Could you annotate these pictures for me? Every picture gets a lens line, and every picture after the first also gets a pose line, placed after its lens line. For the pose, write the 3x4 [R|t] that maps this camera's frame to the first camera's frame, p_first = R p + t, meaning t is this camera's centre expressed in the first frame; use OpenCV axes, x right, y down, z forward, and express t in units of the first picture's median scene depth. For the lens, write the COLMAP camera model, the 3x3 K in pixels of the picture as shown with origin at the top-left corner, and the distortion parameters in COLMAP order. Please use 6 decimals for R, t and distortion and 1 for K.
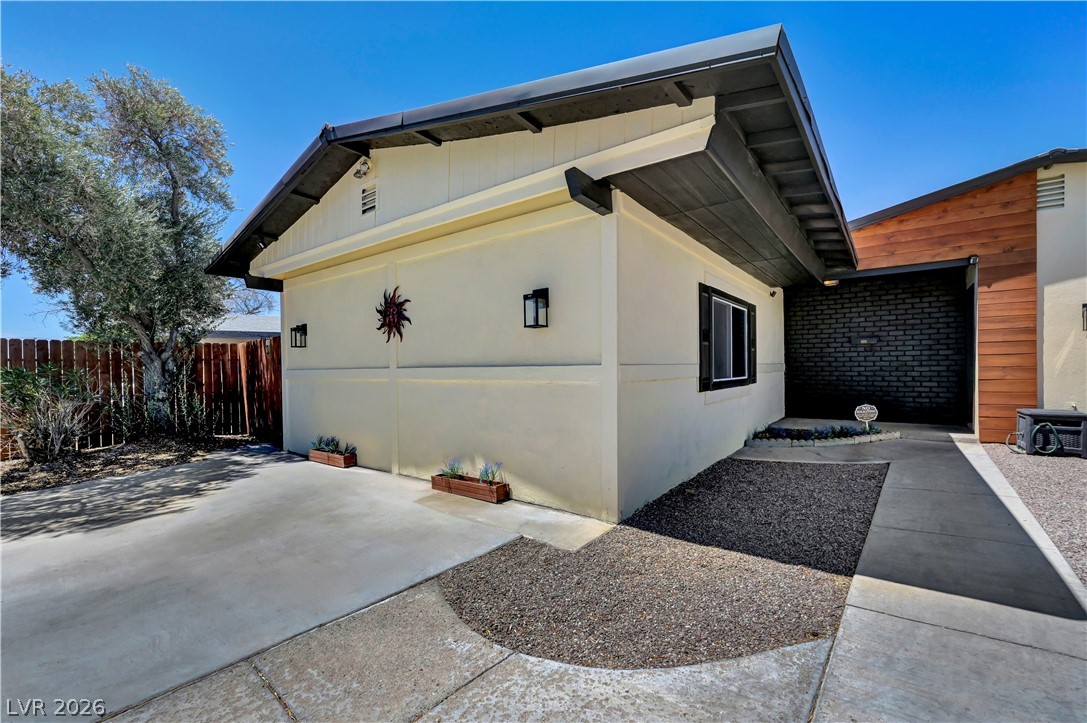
lens RADIAL K [[457.8, 0, 544.6], [0, 457.8, 371.9], [0, 0, 1]] dist [-0.000337, -0.000052]
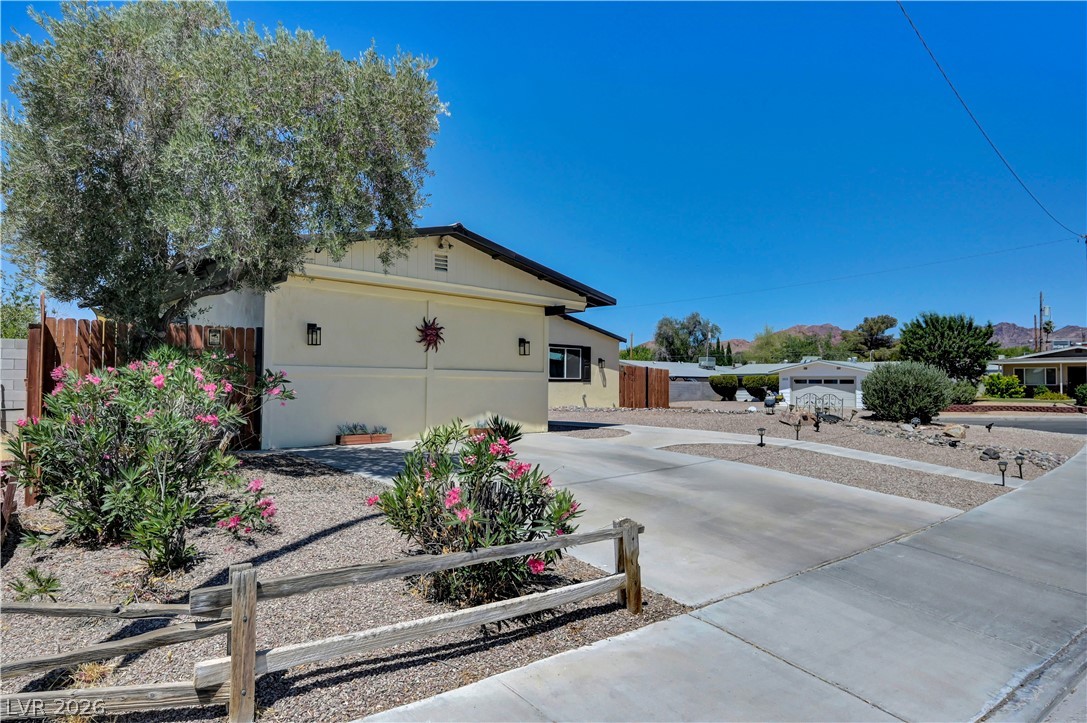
lens RADIAL K [[687.2, 0, 544.9], [0, 687.2, 364.3], [0, 0, 1]] dist [-0.000782, -0.000643]
pose [[0.153244, 0.046415, 0.987098, -2.302868], [0.001336, 0.998886, -0.047176, 0.077012], [-0.988187, 0.008548, 0.153012, 0.239052]]
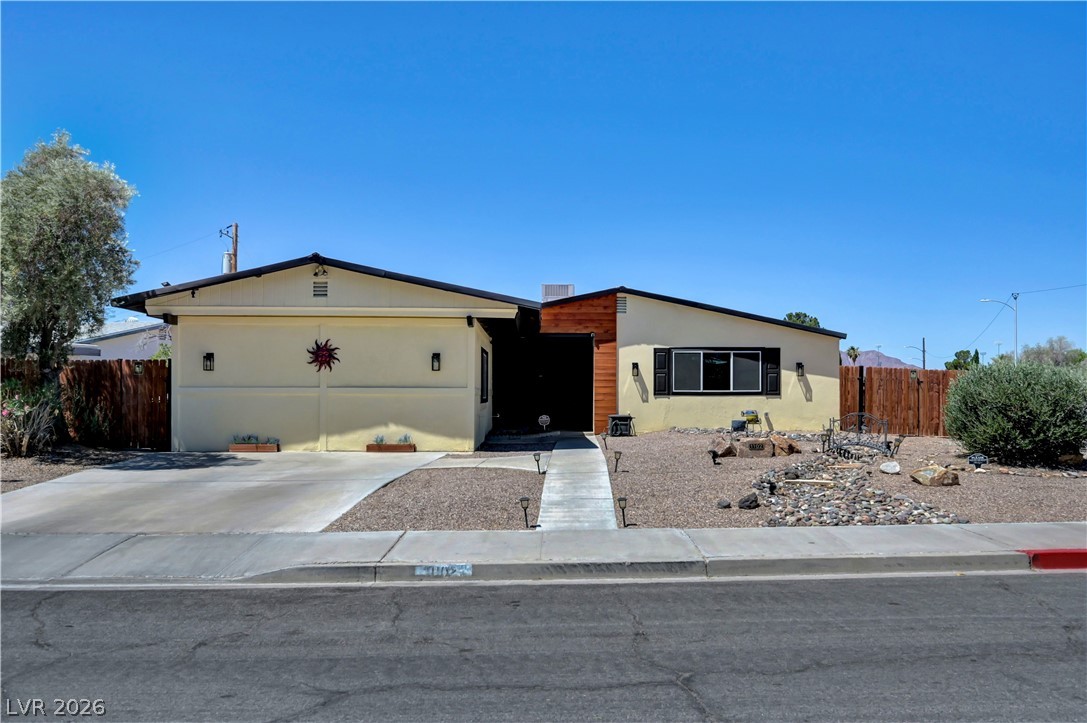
lens RADIAL K [[948.9, 0, 543.3], [0, 948.9, 391.6], [0, 0, 1]] dist [0.000055, -0.001056]
pose [[0.794887, 0.017710, 0.606499, -1.614714], [-0.006606, 0.999767, -0.020537, 0.065842], [-0.606722, 0.012318, 0.794819, -2.017180]]
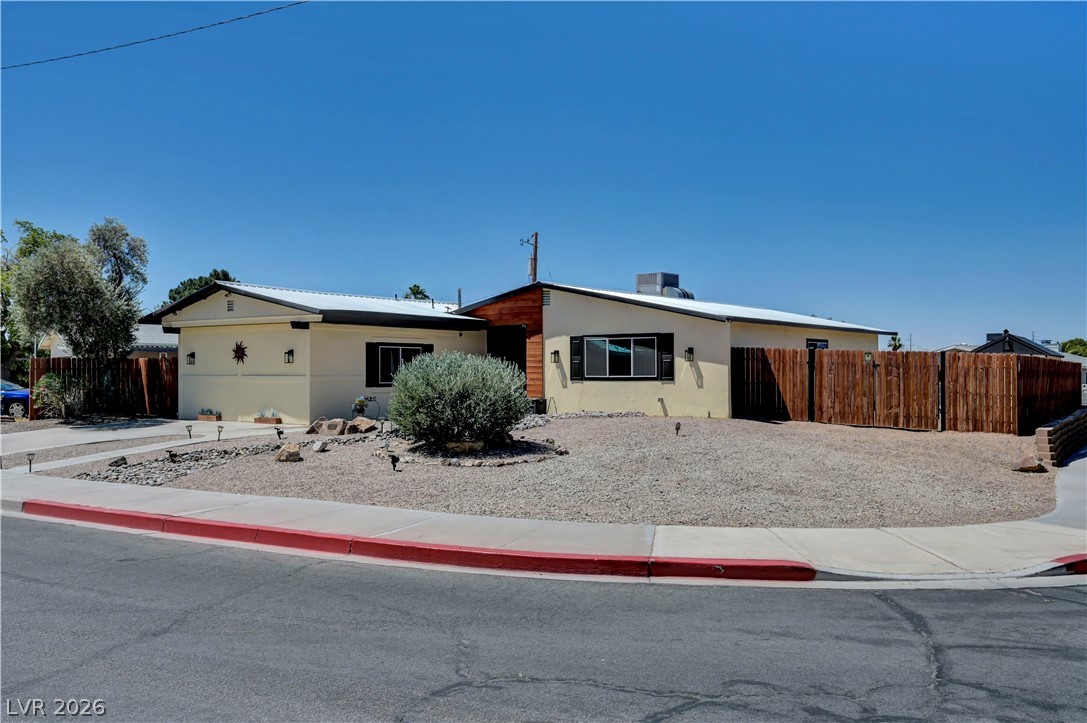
lens RADIAL K [[936.4, 0, 543.5], [0, 936.4, 361.5], [0, 0, 1]] dist [-0.002605, -0.000954]
pose [[0.999895, 0.012218, 0.007772, 1.056463], [-0.012041, 0.999678, -0.022357, 0.006427], [-0.008042, 0.022261, 0.999720, -3.386448]]
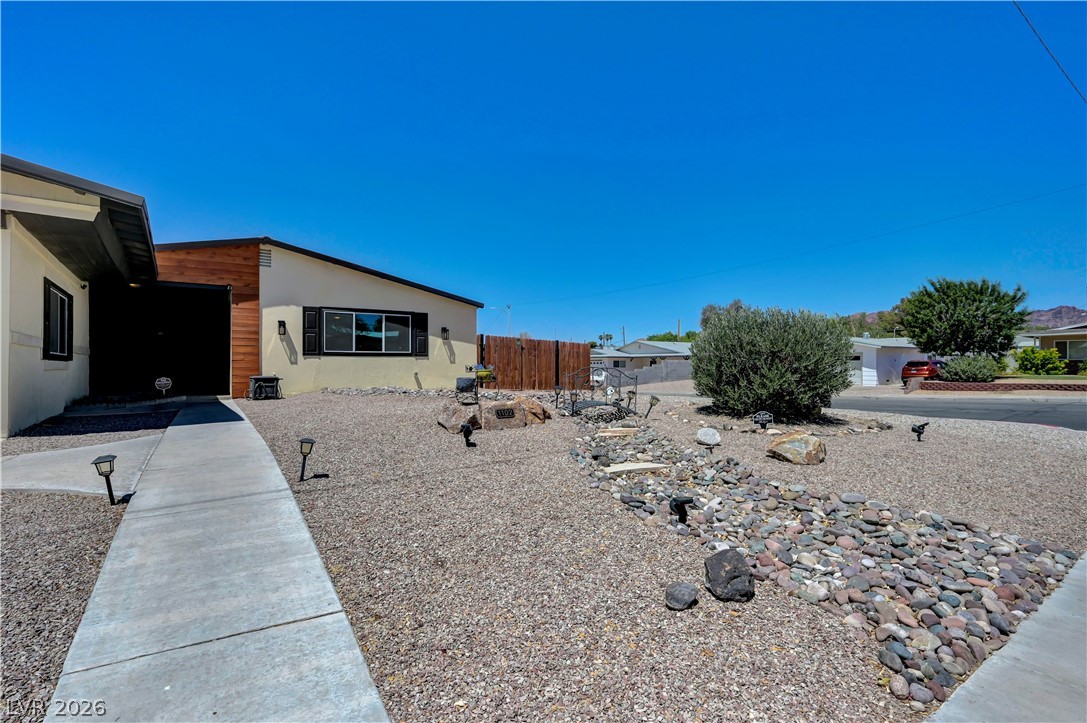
lens RADIAL K [[543.8, 0, 547.3], [0, 543.8, 365.8], [0, 0, 1]] dist [-0.001382, -0.000827]
pose [[0.319707, 0.016374, 0.947375, -0.581207], [0.005855, 0.999797, -0.019256, 0.086794], [-0.947498, 0.011703, 0.319546, -0.752431]]
